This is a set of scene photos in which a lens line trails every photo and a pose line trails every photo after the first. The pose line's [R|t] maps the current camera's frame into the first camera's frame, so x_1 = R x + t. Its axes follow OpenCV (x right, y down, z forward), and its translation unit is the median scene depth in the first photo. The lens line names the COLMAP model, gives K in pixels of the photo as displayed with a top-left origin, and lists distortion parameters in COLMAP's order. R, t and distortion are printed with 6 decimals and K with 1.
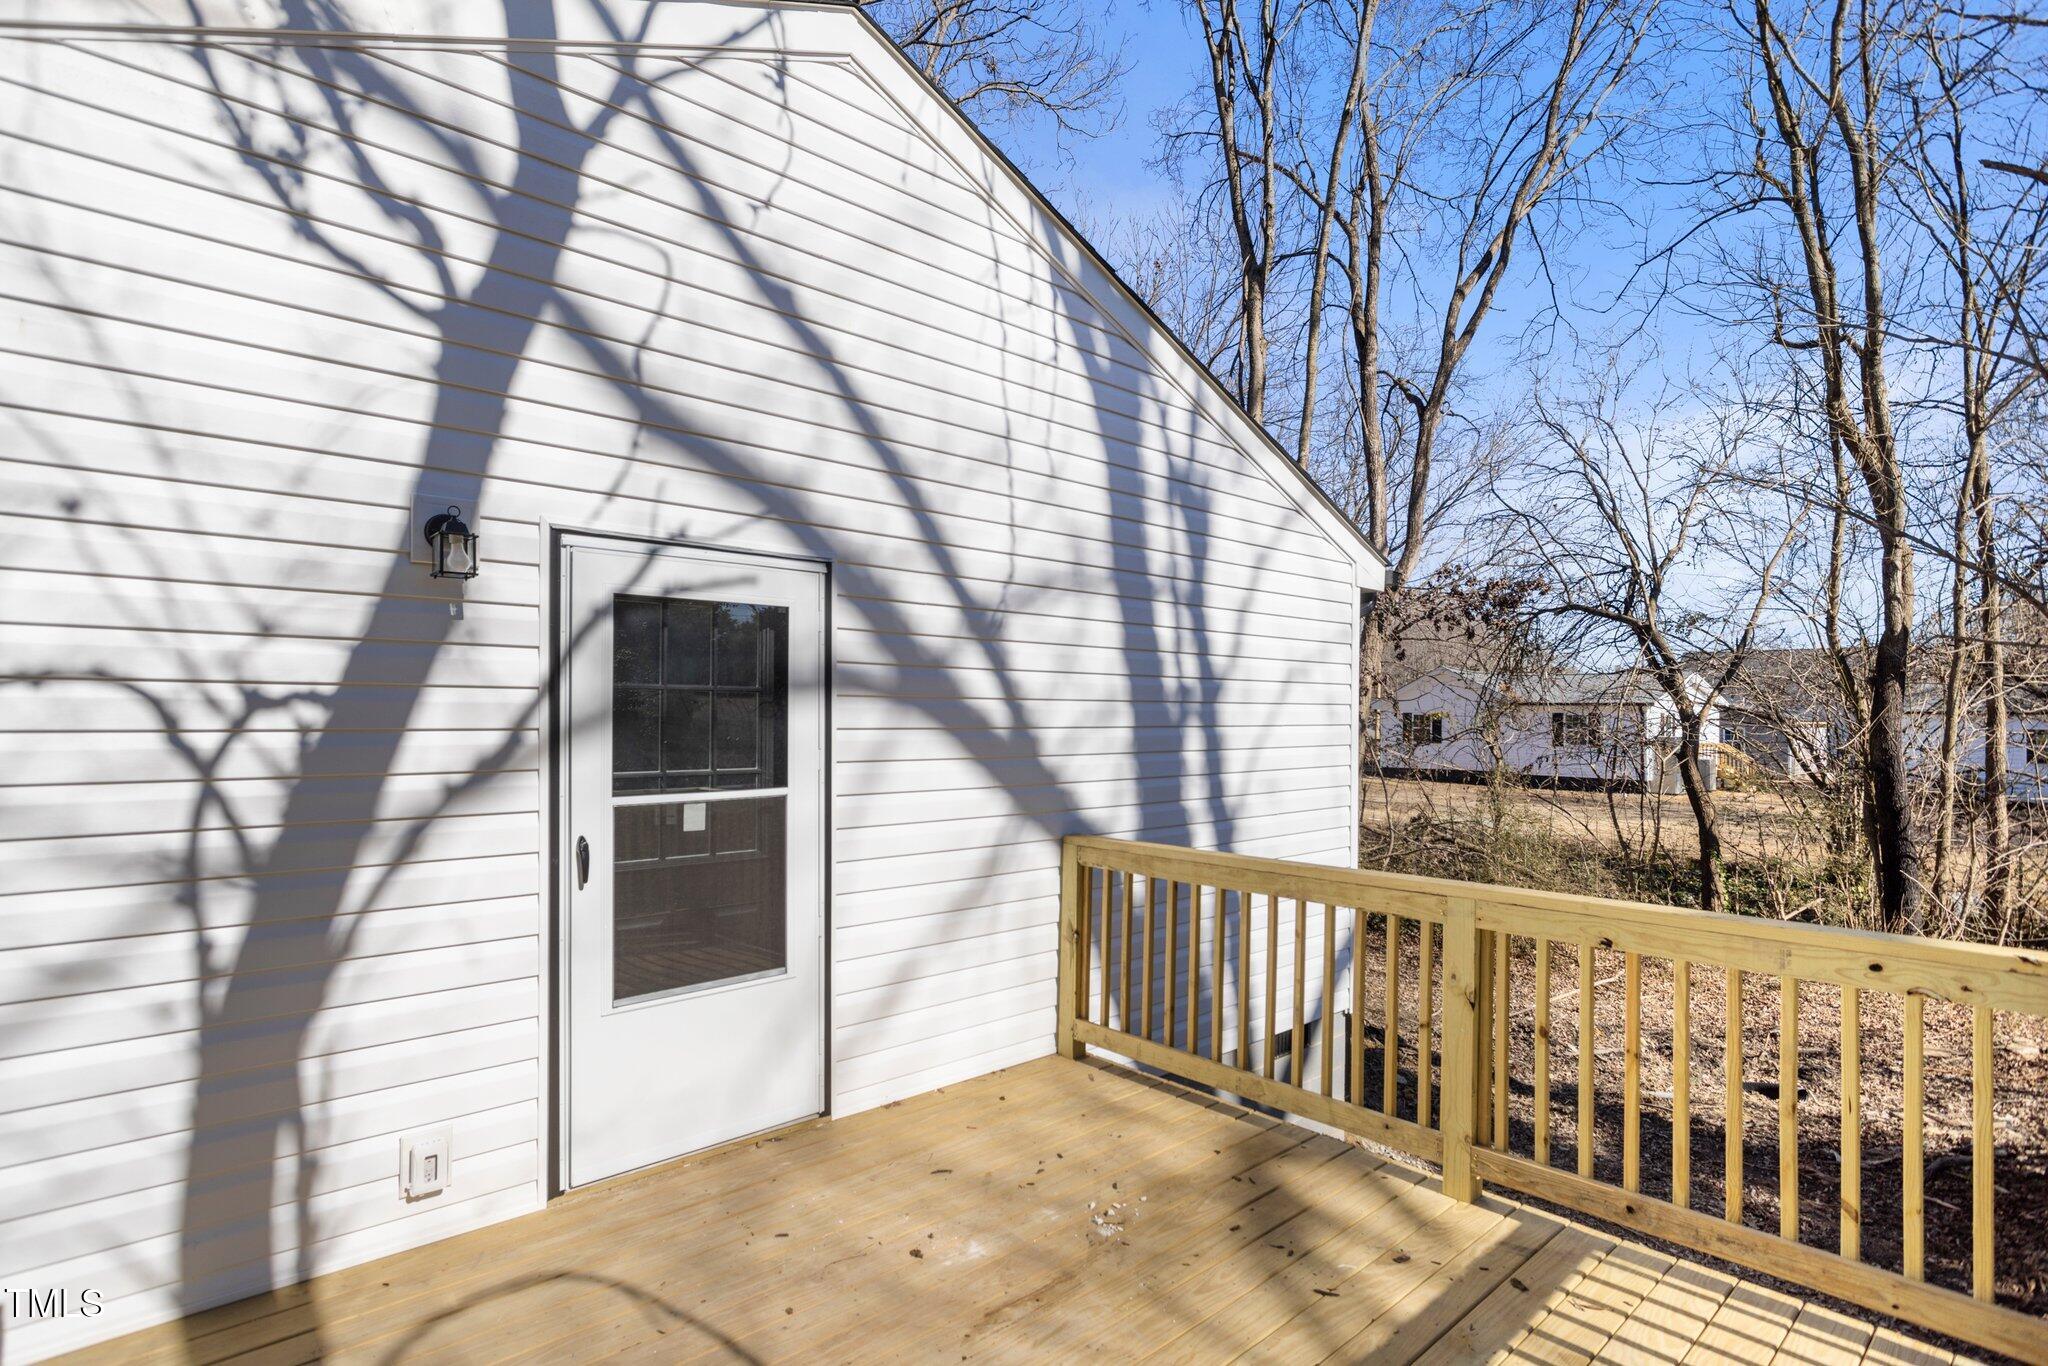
lens RADIAL K [[961.2, 0, 1024.0], [0, 961.2, 683.0], [0, 0, 1]] dist [0.001772, 0.000409]
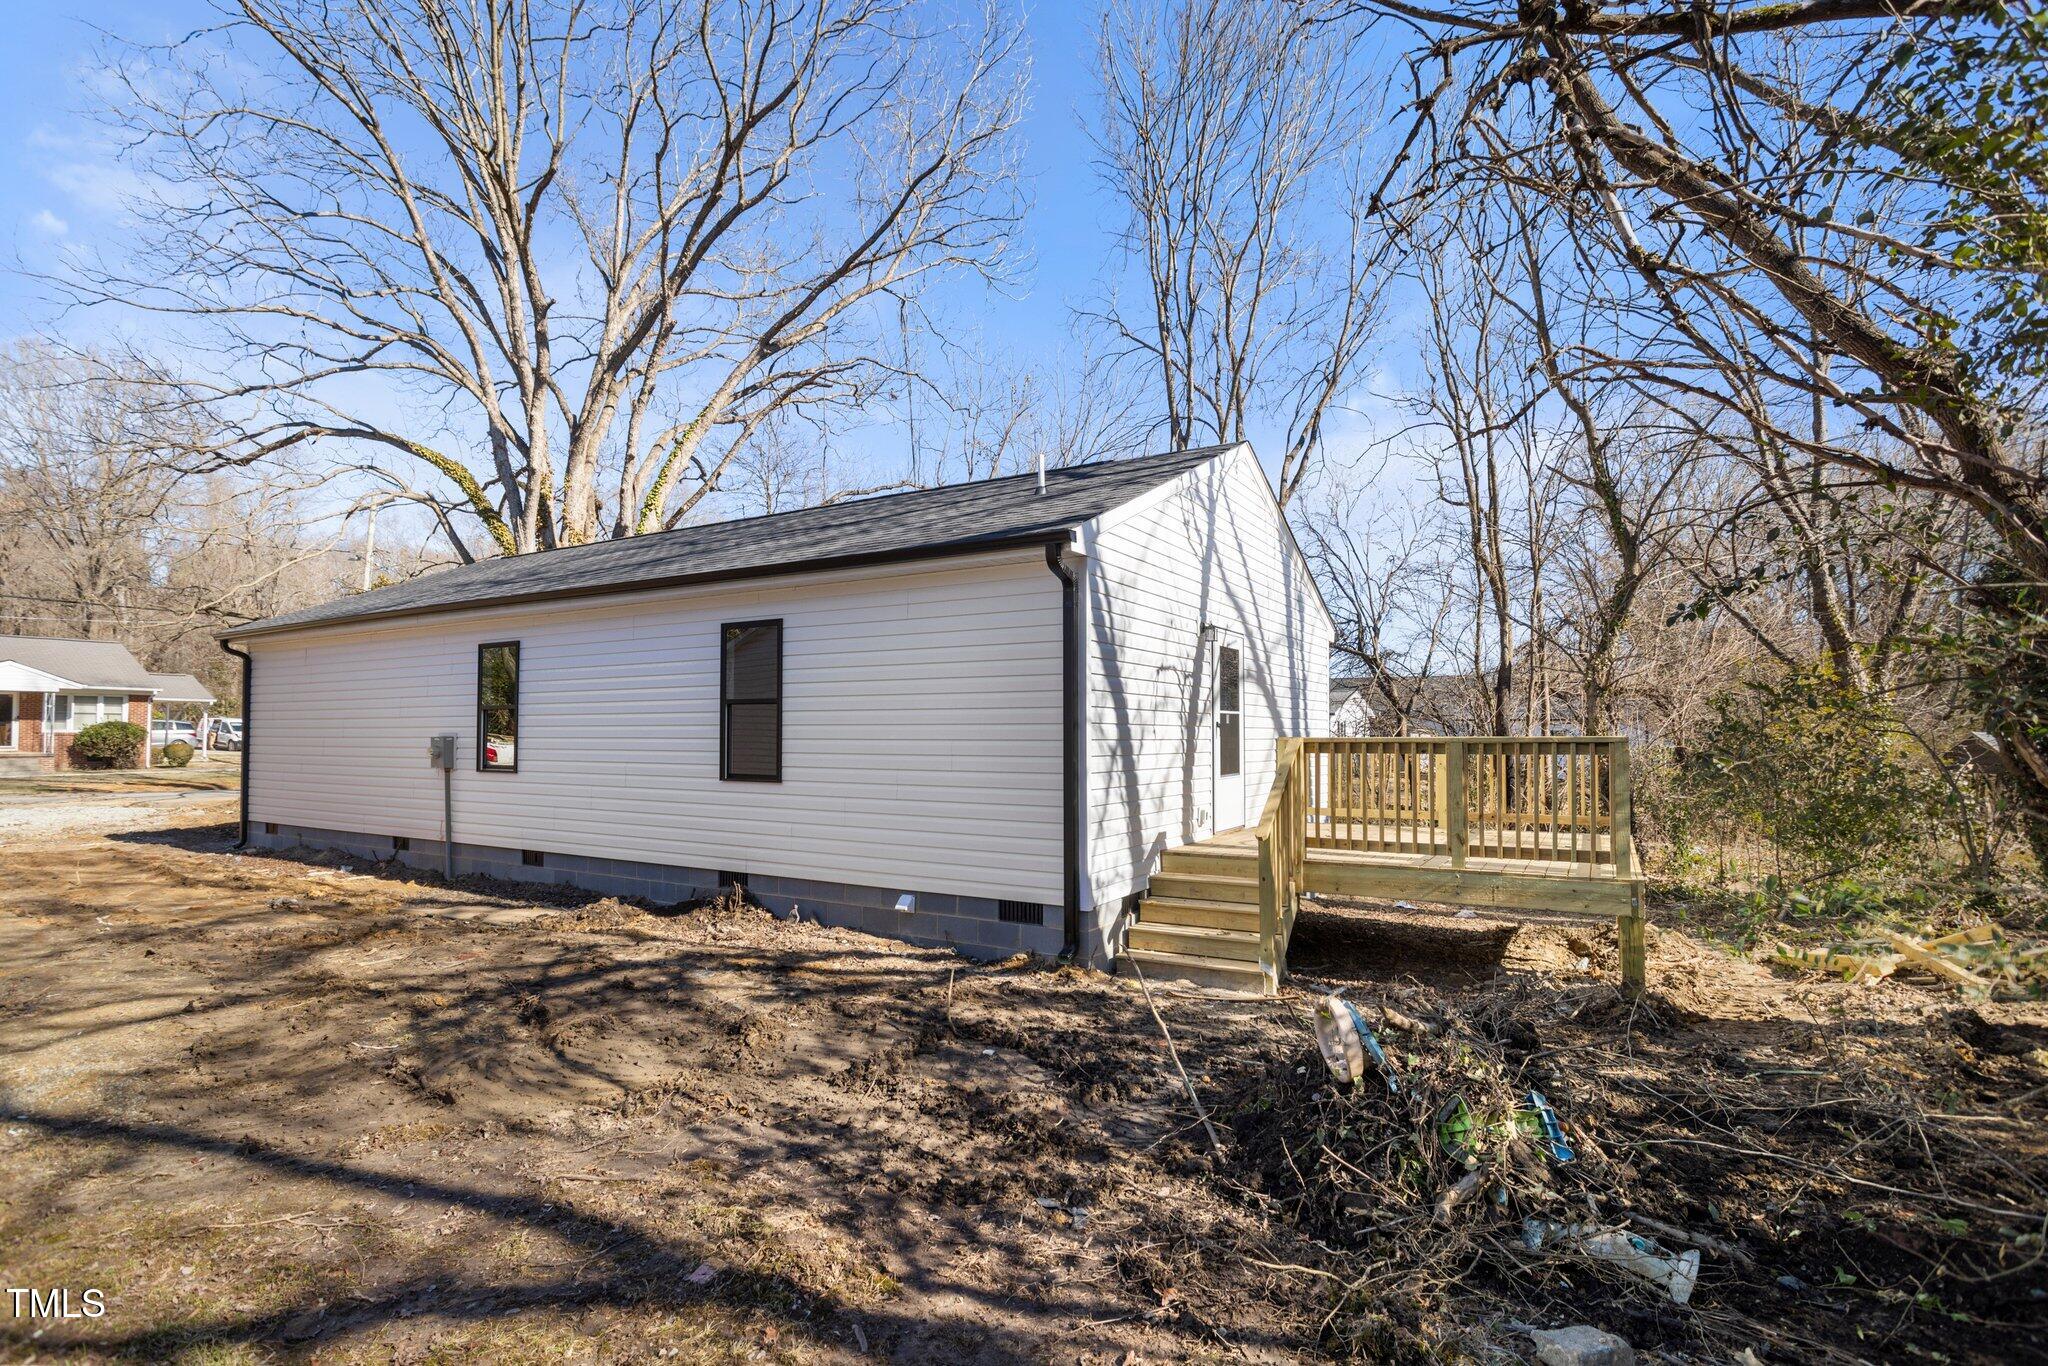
lens RADIAL K [[972.3, 0, 1017.4], [0, 972.3, 674.4], [0, 0, 1]] dist [-0.018876, 0.000028]
pose [[0.956002, 0.013927, 0.293029, -0.624084], [-0.005431, 0.999542, -0.029786, 0.031081], [-0.293309, 0.026884, 0.955640, -0.592238]]
